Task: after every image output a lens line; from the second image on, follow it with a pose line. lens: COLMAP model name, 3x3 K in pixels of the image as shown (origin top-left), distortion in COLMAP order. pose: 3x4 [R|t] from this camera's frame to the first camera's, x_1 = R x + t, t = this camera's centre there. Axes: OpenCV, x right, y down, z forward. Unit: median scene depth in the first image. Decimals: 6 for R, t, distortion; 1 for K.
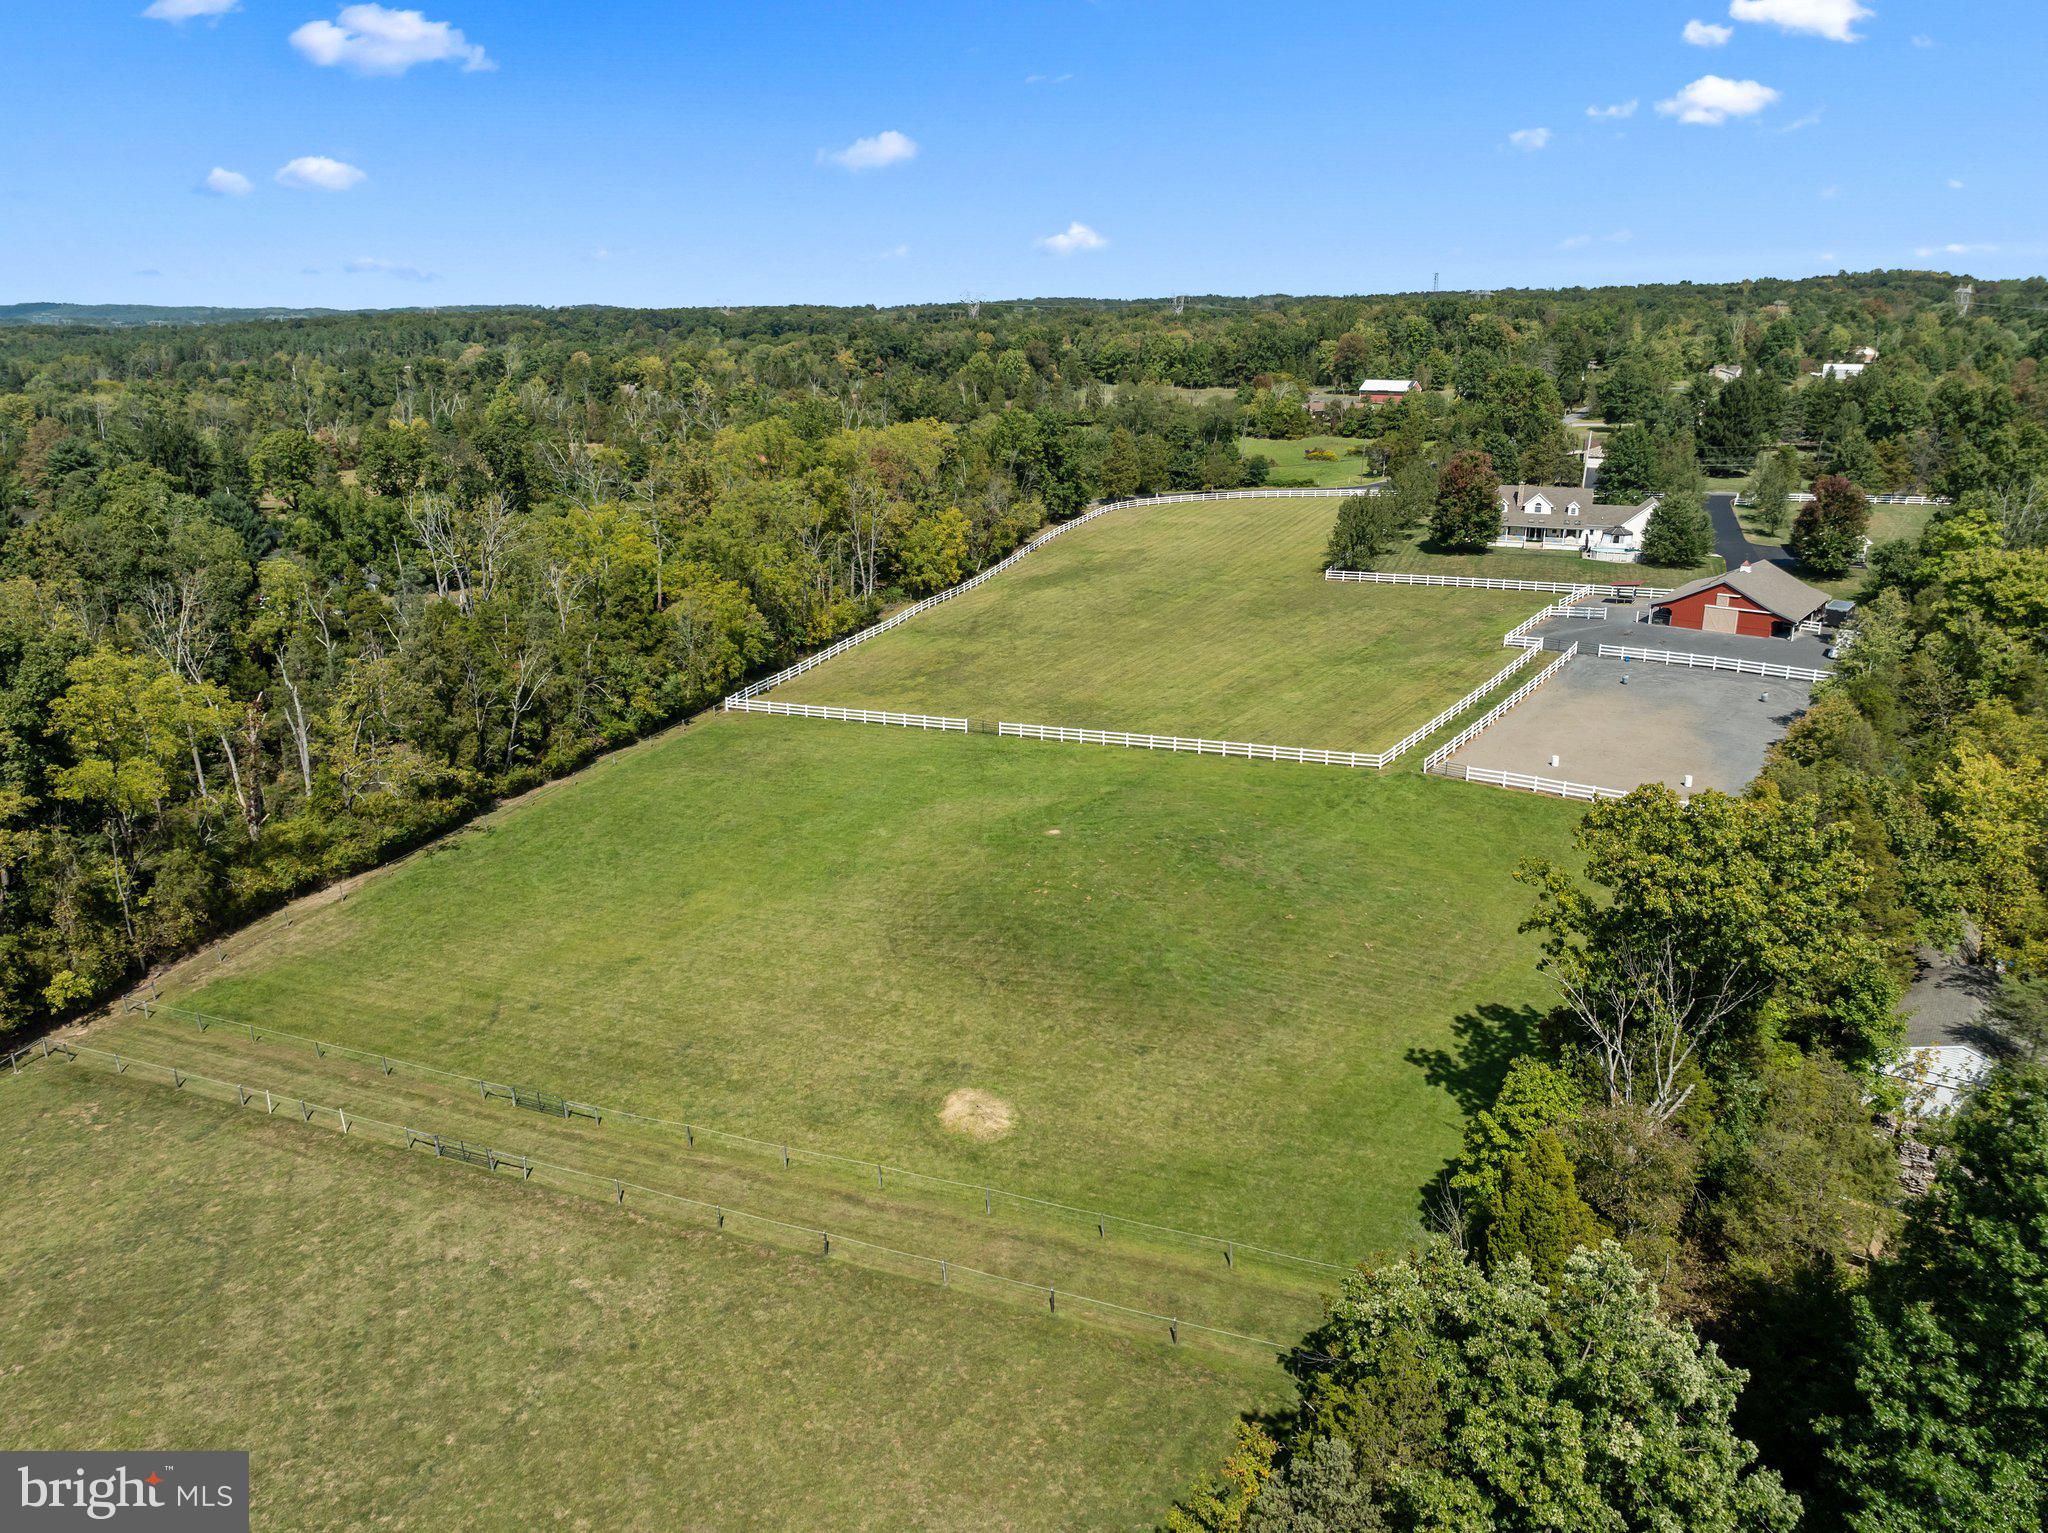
lens RADIAL K [[1407.8, 0, 1024.0], [0, 1407.8, 766.5], [0, 0, 1]] dist [-0.039249, -0.000766]
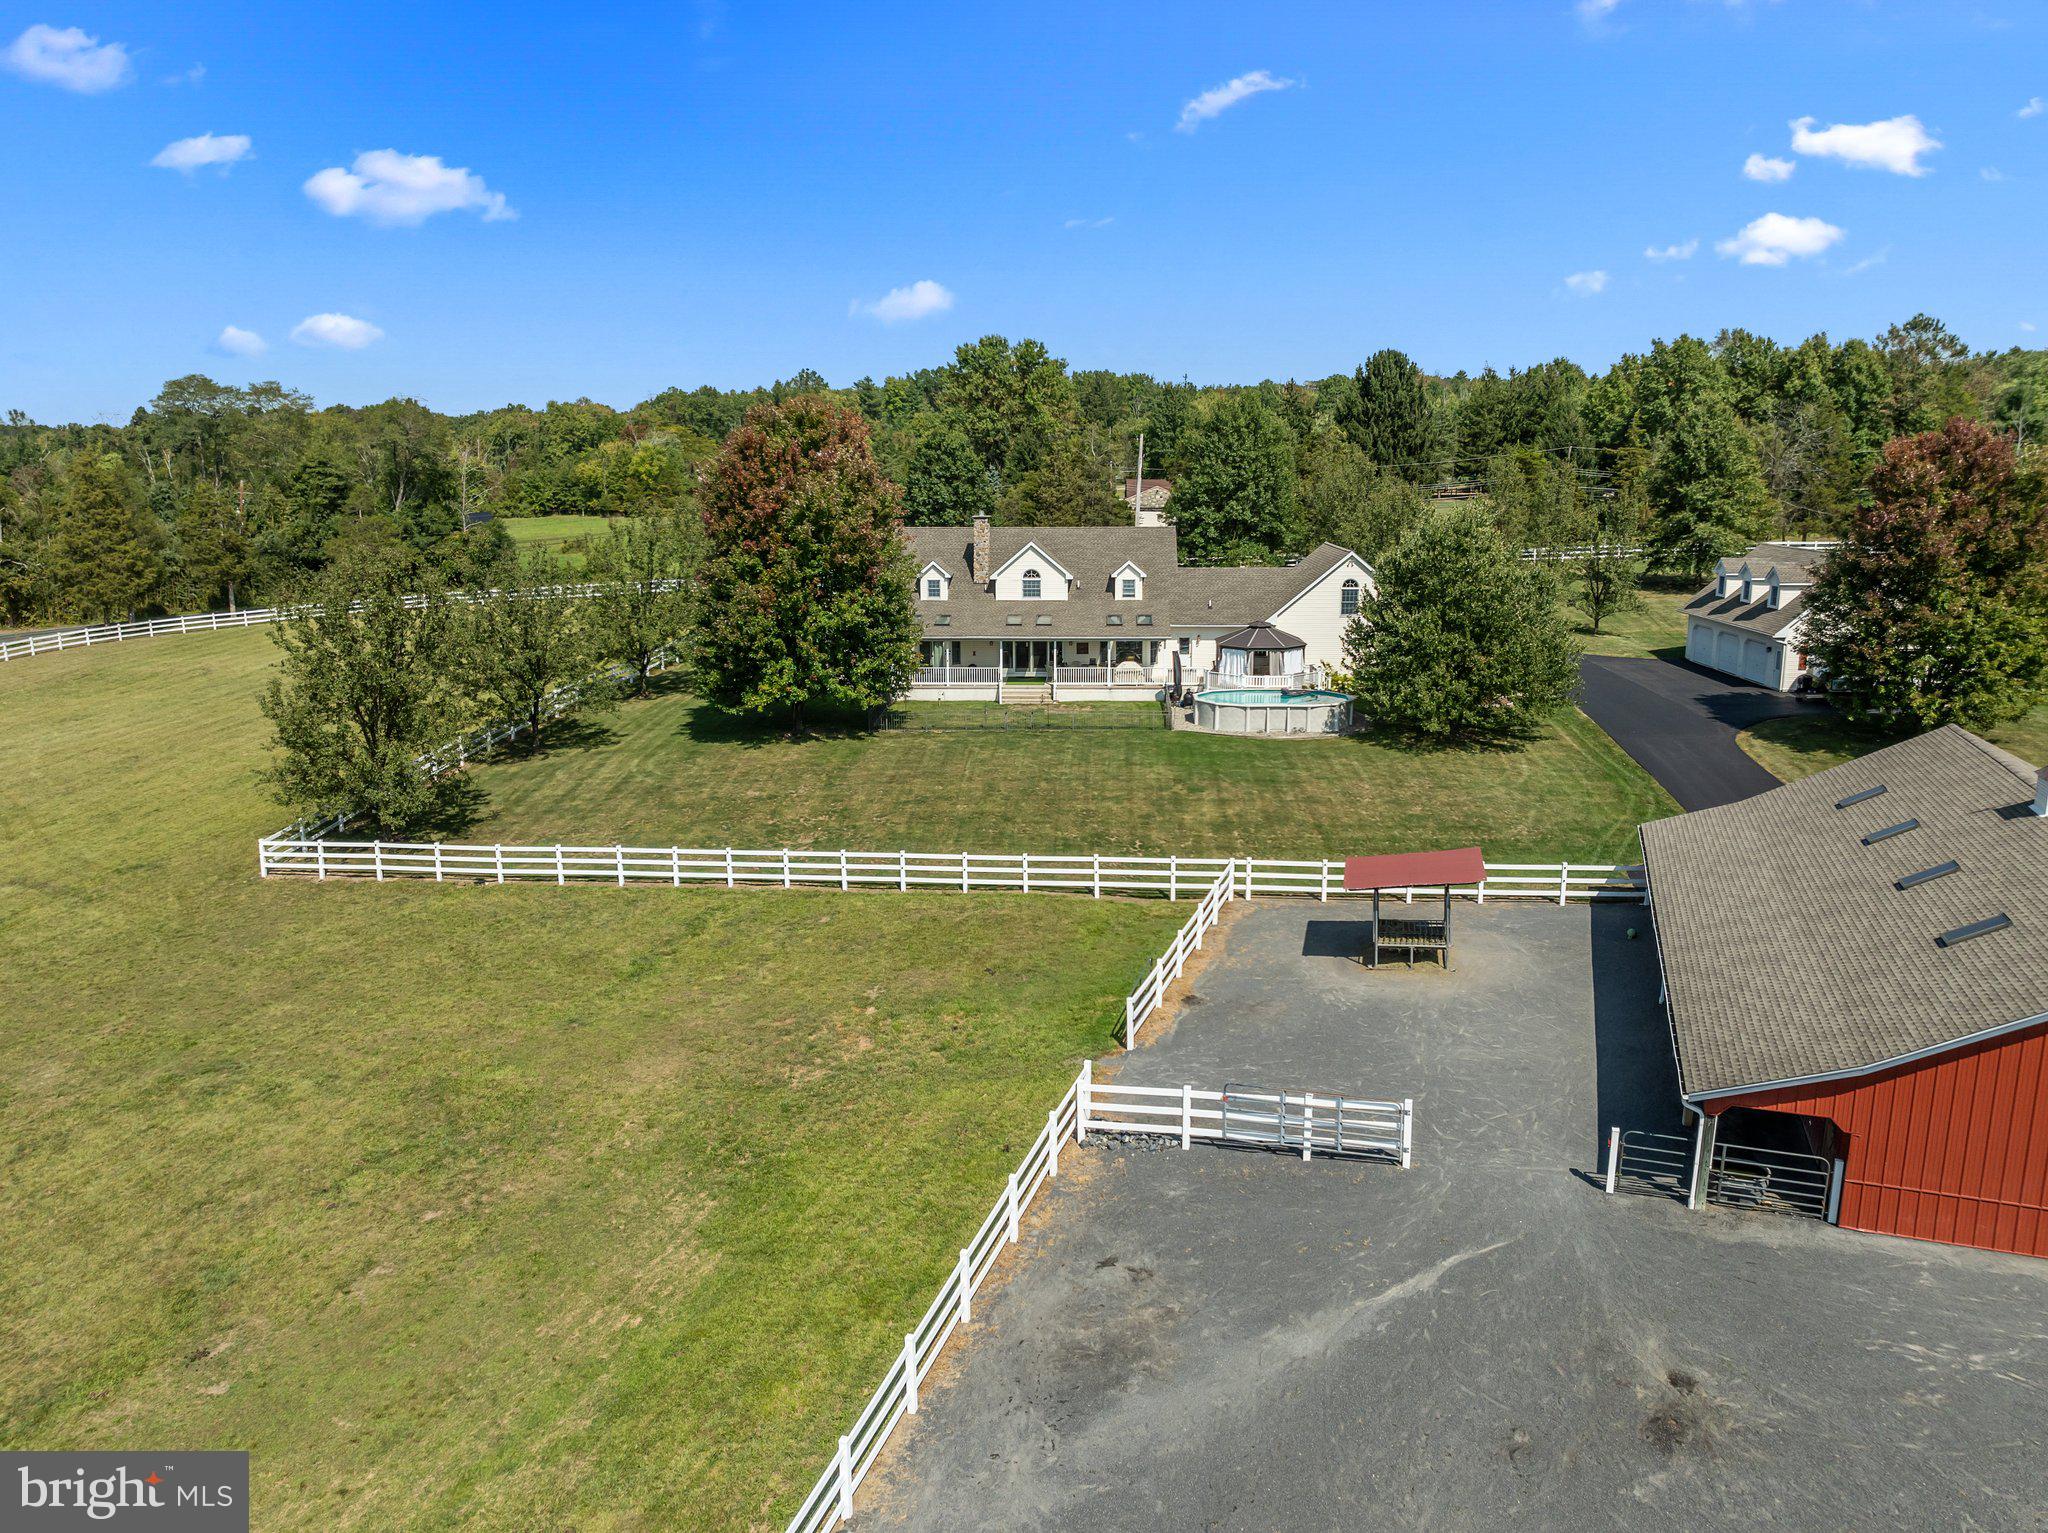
lens RADIAL K [[1407.8, 0, 1024.0], [0, 1407.8, 766.5], [0, 0, 1]] dist [-0.039249, -0.000766]
pose [[0.952039, -0.069236, 0.298042, 0.269111], [0.096235, 0.992386, -0.076872, -0.118048], [-0.290450, 0.101867, 0.951453, 0.700893]]
